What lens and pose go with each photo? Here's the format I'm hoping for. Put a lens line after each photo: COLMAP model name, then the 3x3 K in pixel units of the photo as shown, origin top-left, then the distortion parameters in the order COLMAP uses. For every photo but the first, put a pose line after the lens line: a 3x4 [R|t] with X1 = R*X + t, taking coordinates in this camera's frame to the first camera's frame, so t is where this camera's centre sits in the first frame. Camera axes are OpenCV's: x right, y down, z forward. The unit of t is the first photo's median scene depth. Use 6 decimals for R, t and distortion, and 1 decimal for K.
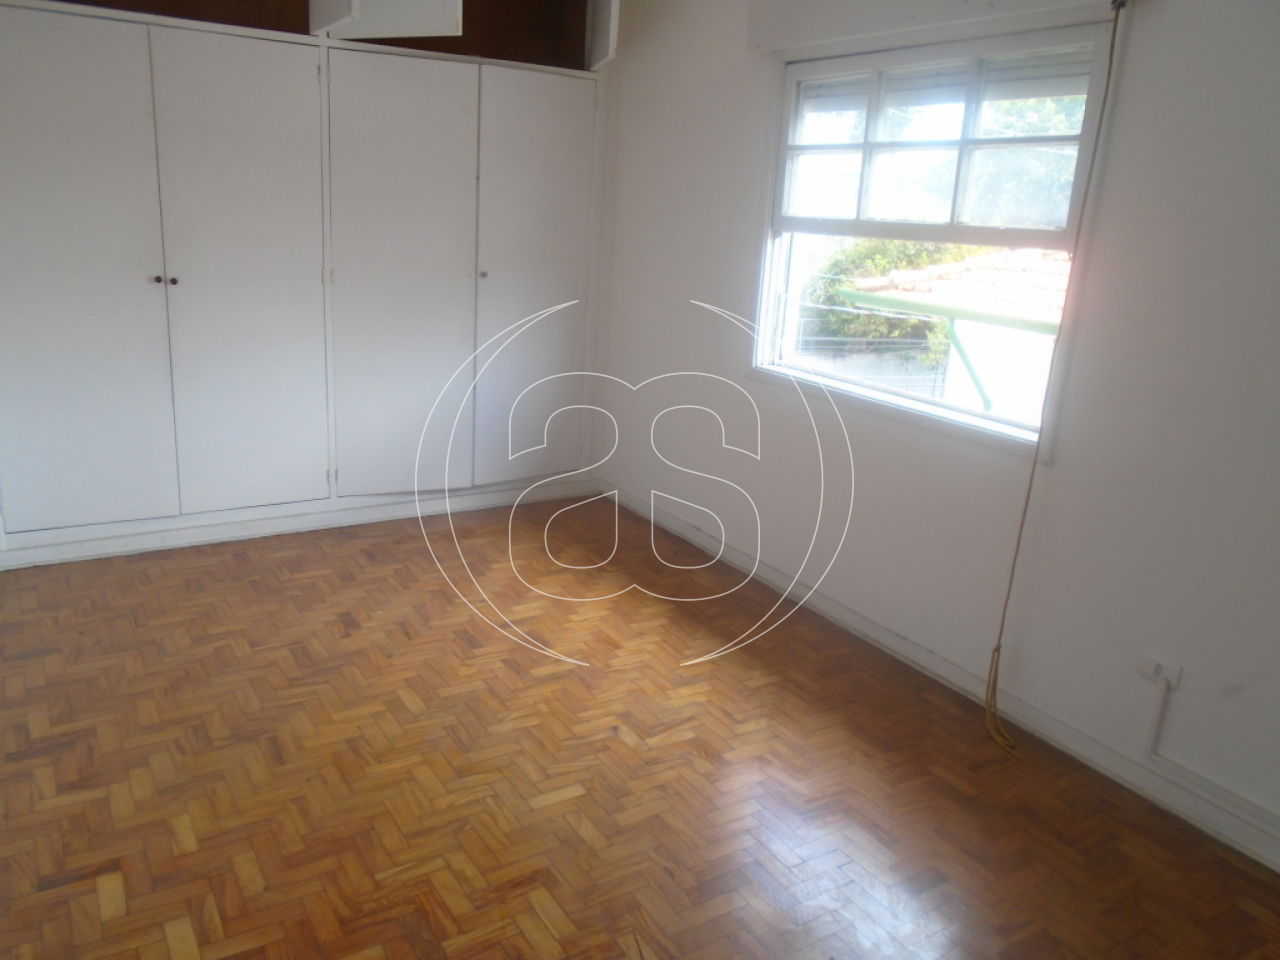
lens RADIAL K [[983.2, 0, 640.0], [0, 983.2, 480.0], [0, 0, 1]] dist [0.004902, 0.005919]
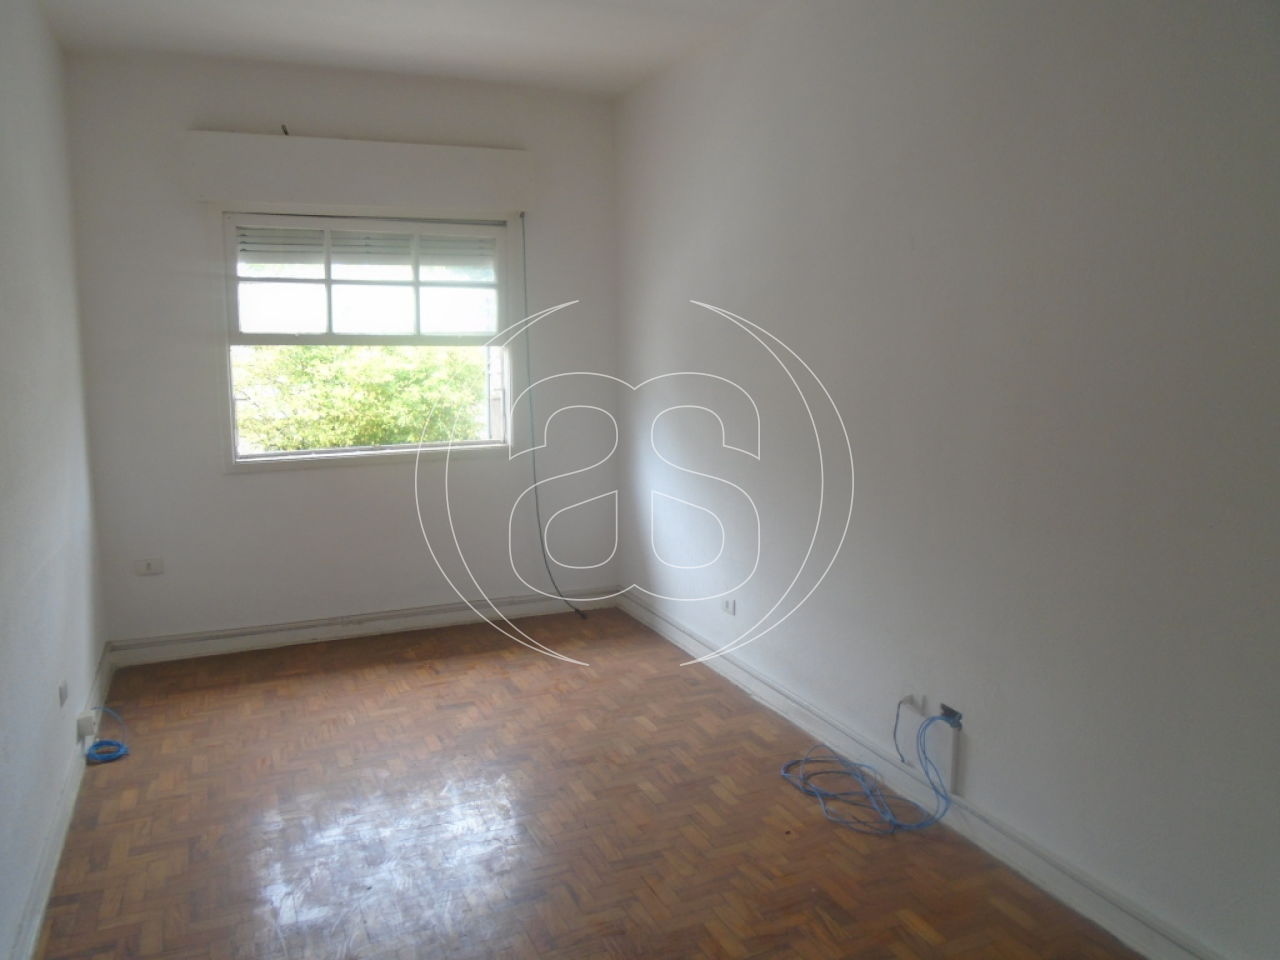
lens RADIAL K [[983.2, 0, 640.0], [0, 983.2, 480.0], [0, 0, 1]] dist [0.004902, 0.005919]
pose [[0.155915, -0.198215, 0.967678, -1.134328], [0.263558, 0.952491, 0.152639, -0.169865], [-0.951960, 0.231241, 0.200749, 0.363052]]
